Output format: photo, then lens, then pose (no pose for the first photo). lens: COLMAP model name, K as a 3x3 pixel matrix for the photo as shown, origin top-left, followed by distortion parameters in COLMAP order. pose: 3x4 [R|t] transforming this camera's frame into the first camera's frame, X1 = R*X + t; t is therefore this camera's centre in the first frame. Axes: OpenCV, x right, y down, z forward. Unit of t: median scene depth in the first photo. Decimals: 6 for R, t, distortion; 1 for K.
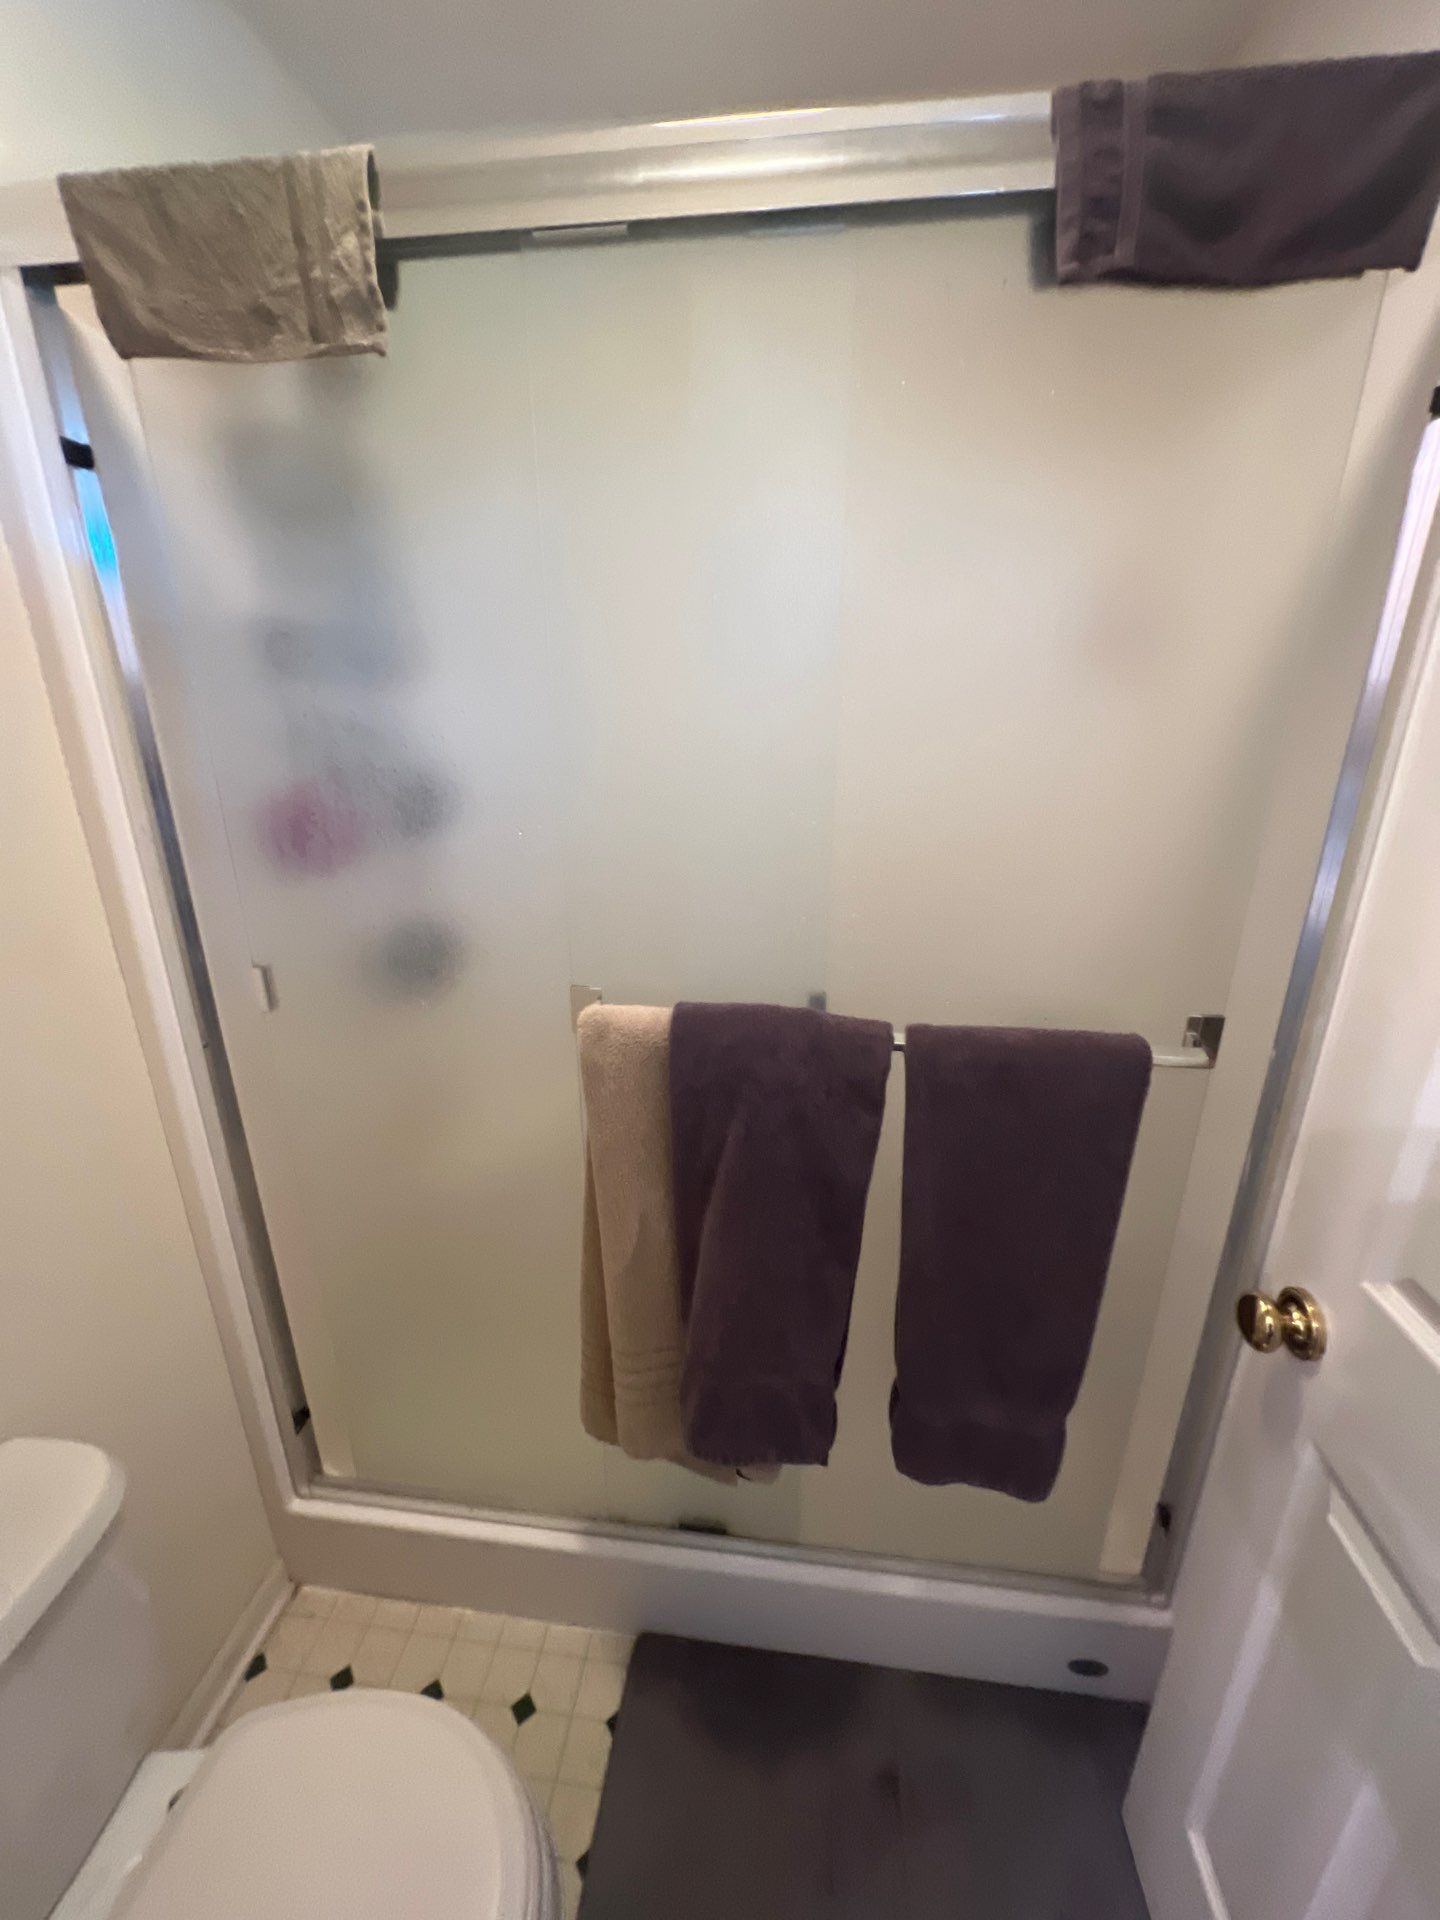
lens RADIAL K [[781.1, 0, 719.5], [0, 781.1, 952.6], [0, 0, 1]] dist [0.000888, -0.000091]
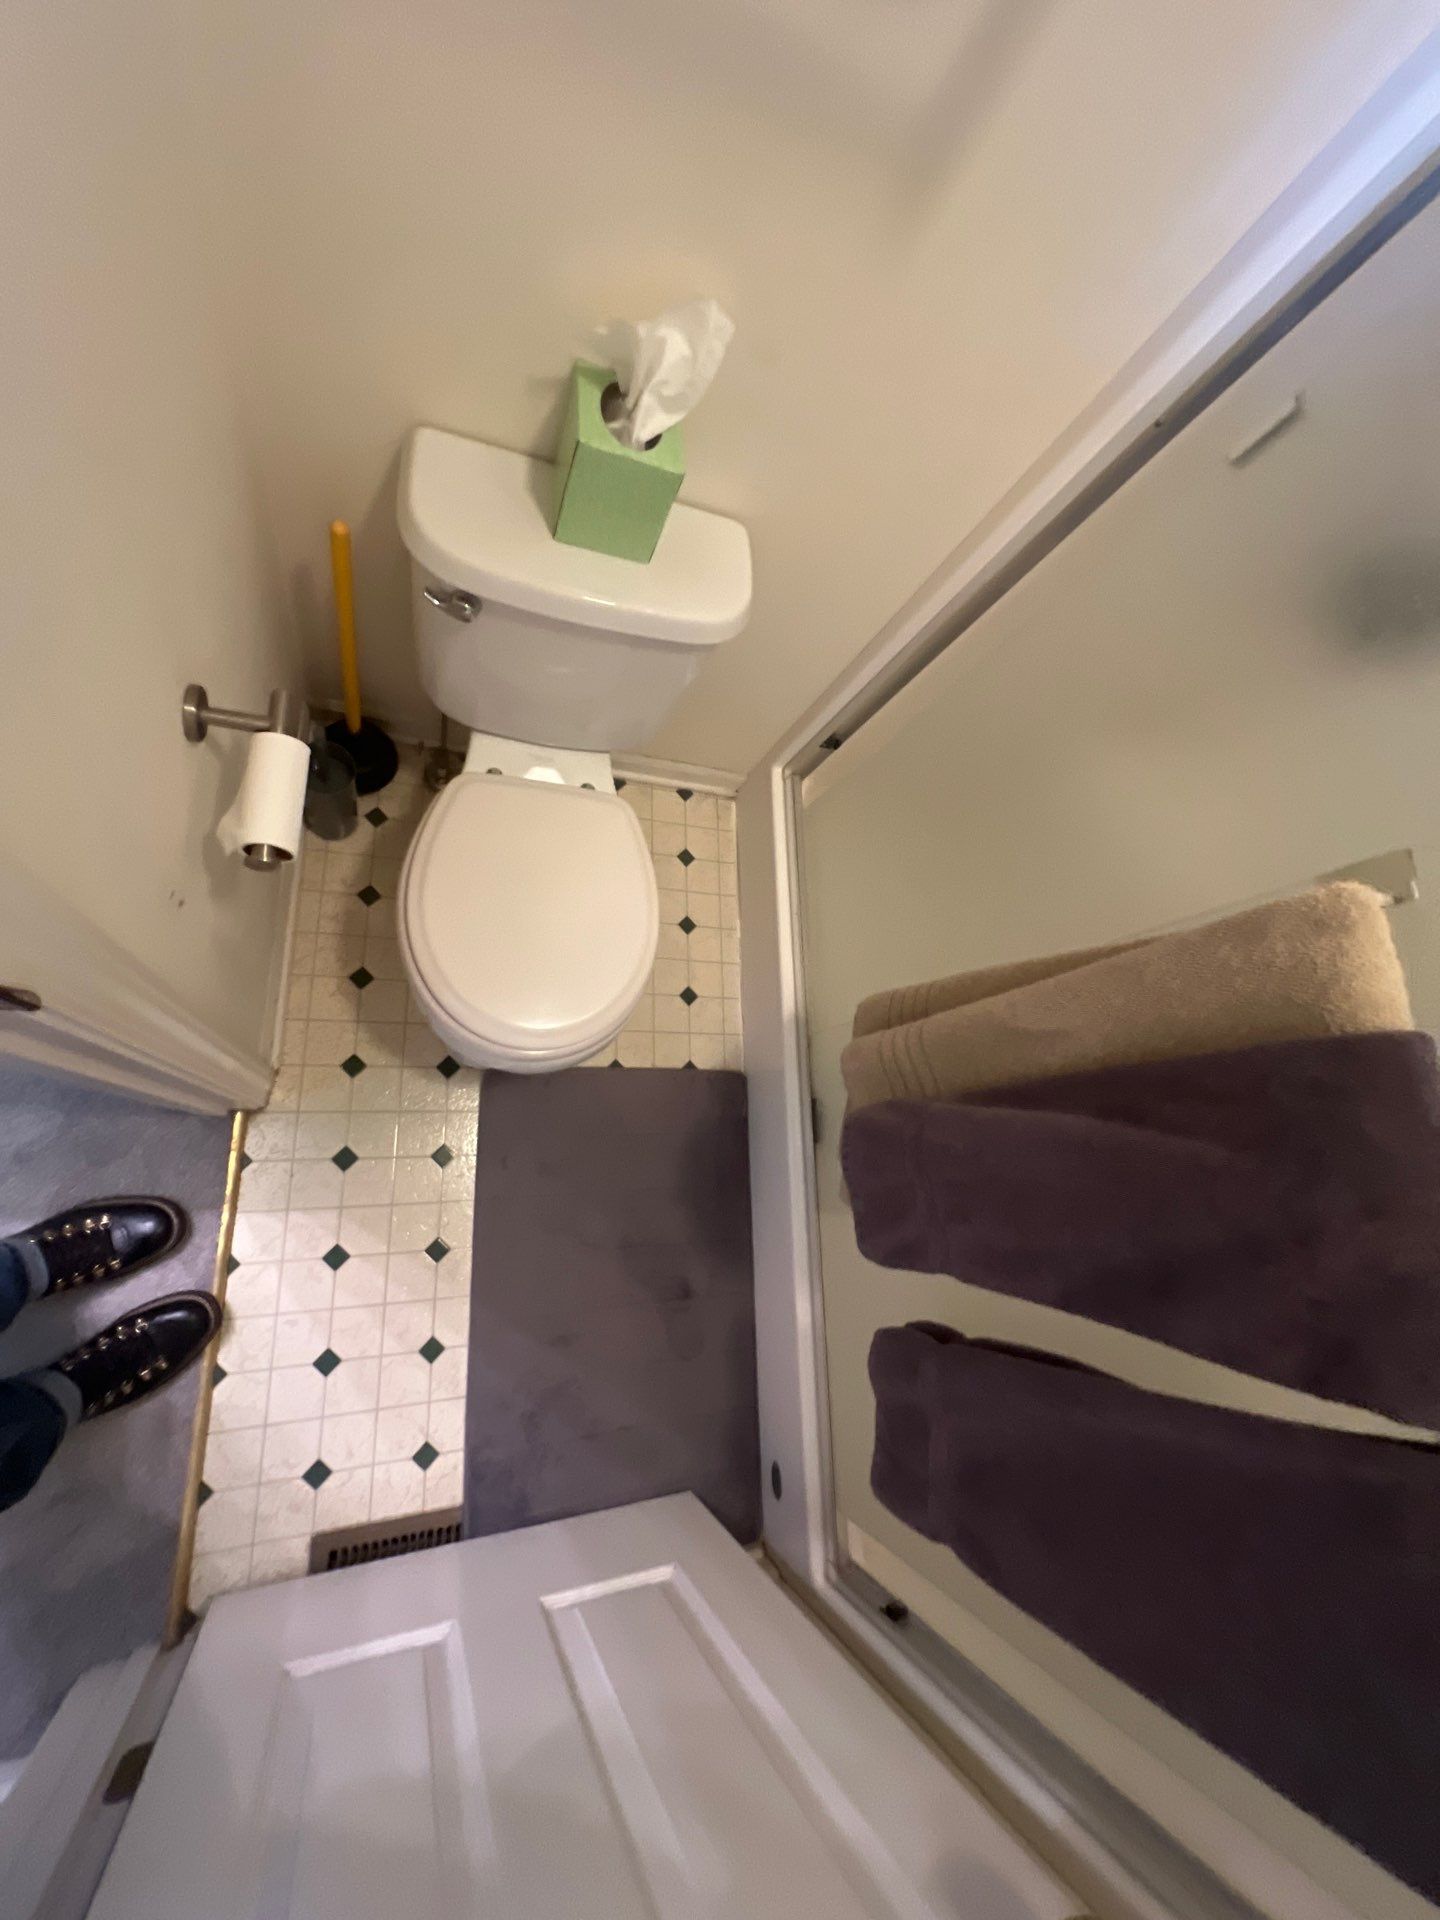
lens RADIAL K [[768.2, 0, 725.3], [0, 768.2, 953.1], [0, 0, 1]] dist [-0.004871, -0.000122]
pose [[0.147424, 0.969684, -0.194883, -0.068587], [-0.659873, 0.243203, 0.710929, -0.009340], [0.736772, 0.023790, 0.675722, 0.194125]]
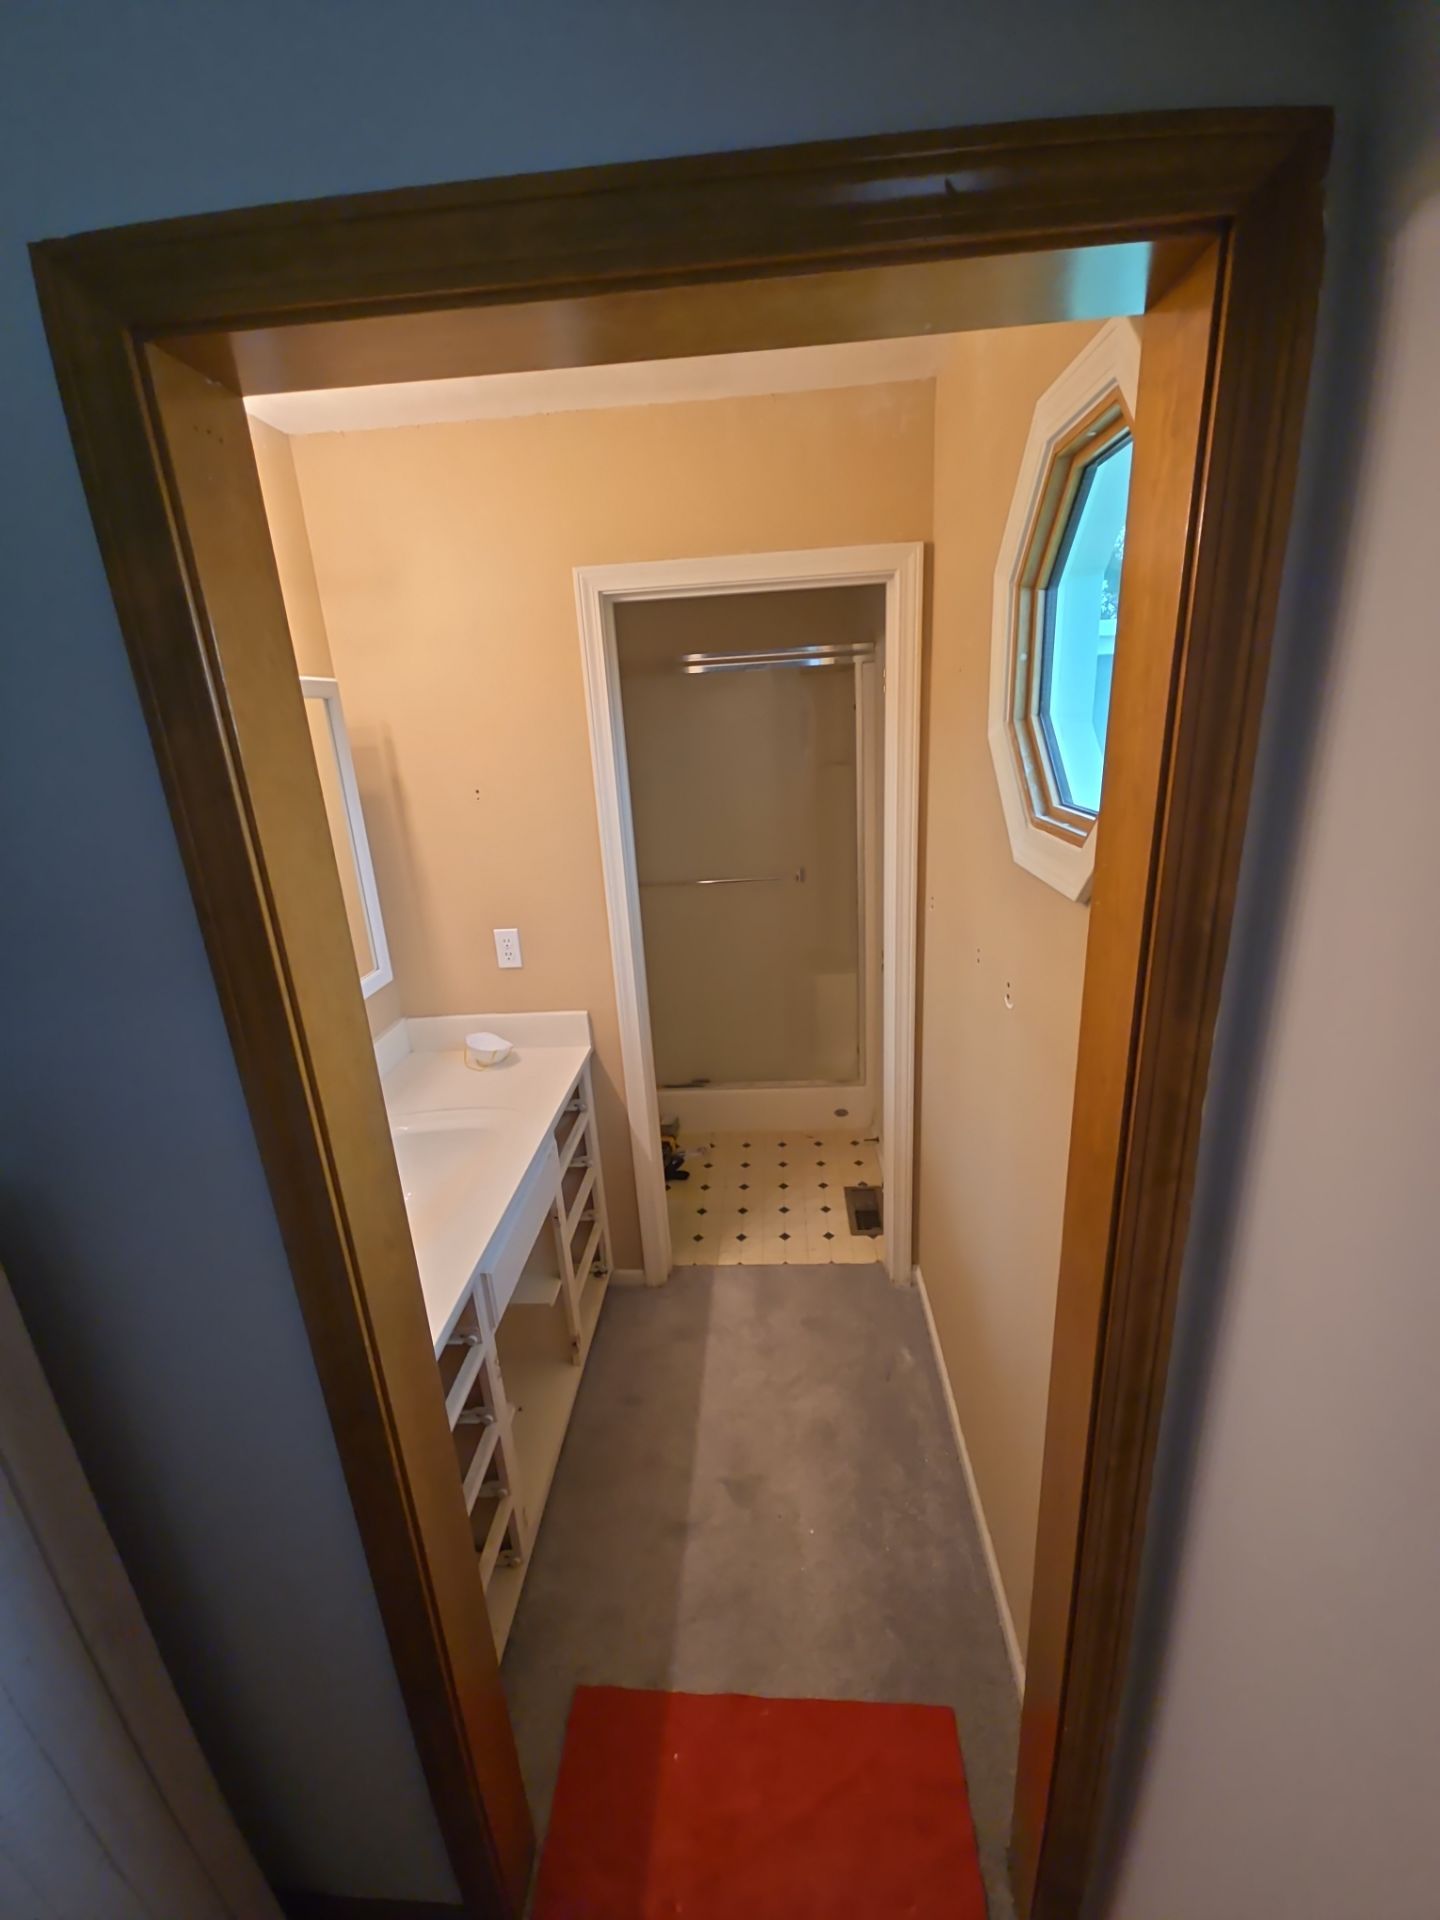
lens RADIAL K [[781.1, 0, 719.5], [0, 781.1, 952.6], [0, 0, 1]] dist [0.000888, -0.000091]
pose [[0.996182, -0.073374, 0.047299, -0.060249], [0.074757, 0.996803, -0.028183, 0.428034], [-0.045080, 0.031612, 0.998483, -2.004515]]
